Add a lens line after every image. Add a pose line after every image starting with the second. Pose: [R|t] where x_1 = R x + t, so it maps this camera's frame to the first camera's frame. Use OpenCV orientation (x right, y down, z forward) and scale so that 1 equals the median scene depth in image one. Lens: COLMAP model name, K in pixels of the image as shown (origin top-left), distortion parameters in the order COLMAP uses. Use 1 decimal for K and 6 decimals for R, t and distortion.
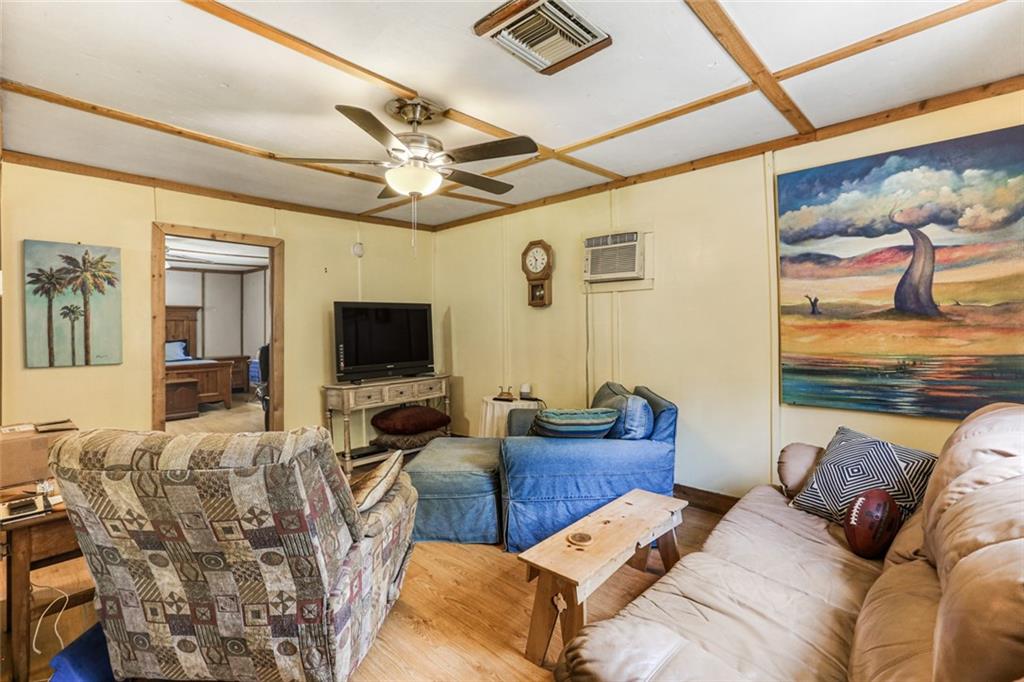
lens RADIAL K [[470.4, 0, 515.2], [0, 470.4, 325.9], [0, 0, 1]] dist [0.002070, 0.002551]
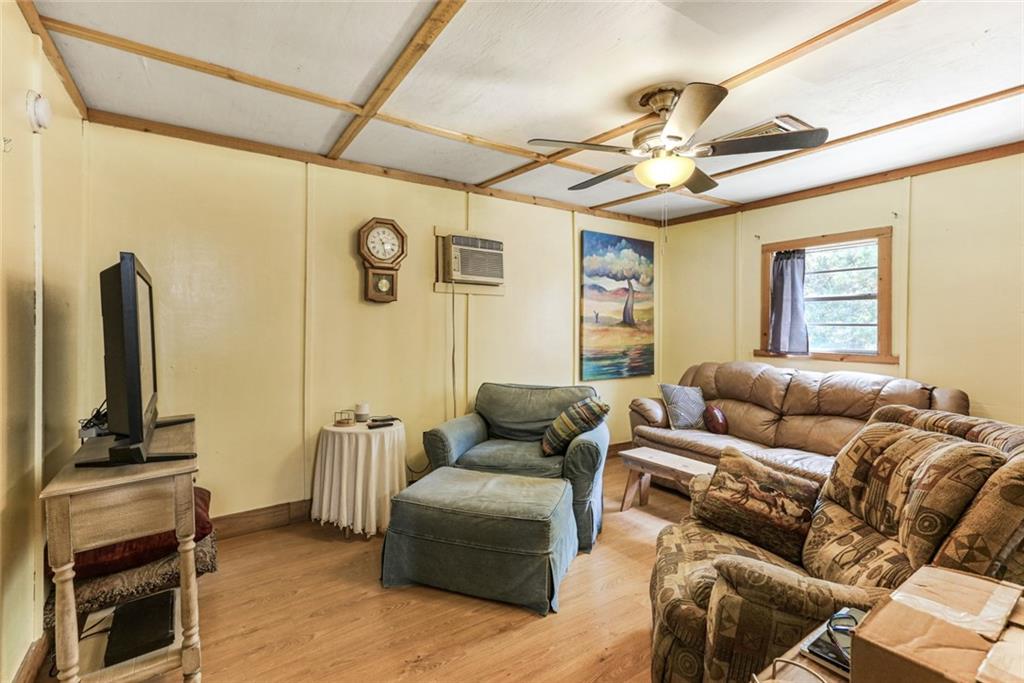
lens RADIAL K [[470.4, 0, 508.7], [0, 470.4, 328.3], [0, 0, 1]] dist [0.002070, 0.002551]
pose [[0.230457, 0.013424, 0.972990, -1.037461], [-0.006324, 0.999904, -0.012298, 0.016449], [-0.973062, -0.003319, 0.230519, 0.949982]]
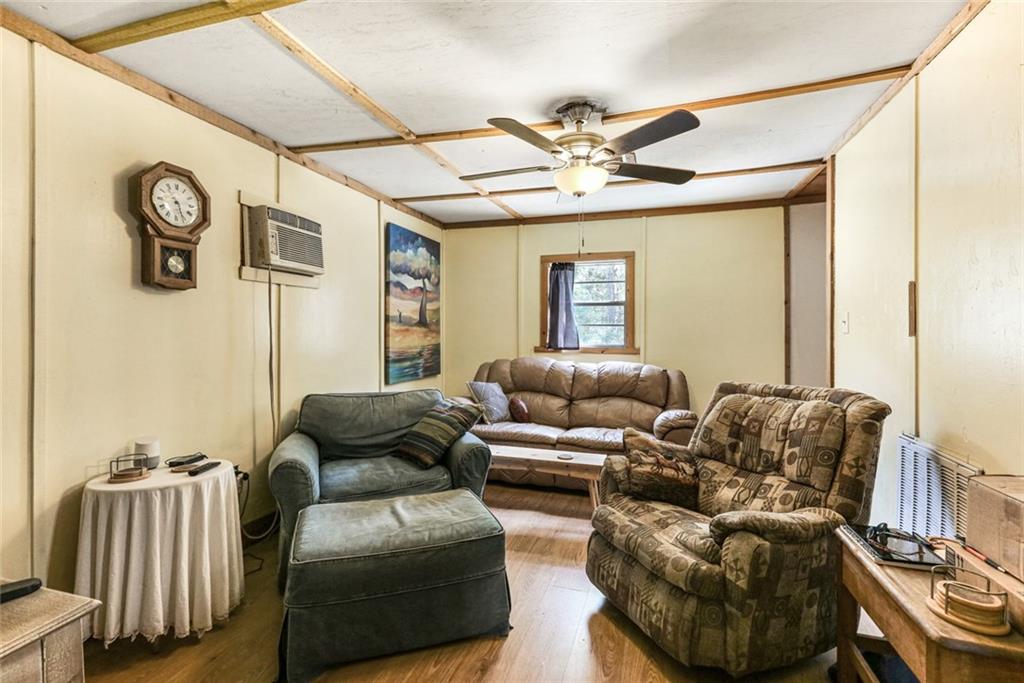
lens RADIAL K [[470.4, 0, 501.5], [0, 470.4, 332.8], [0, 0, 1]] dist [0.002070, 0.002551]
pose [[-0.408110, 0.008253, 0.912895, -0.922672], [0.005068, 0.999964, -0.006774, 0.021775], [-0.912919, 0.001862, -0.408138, 1.363755]]
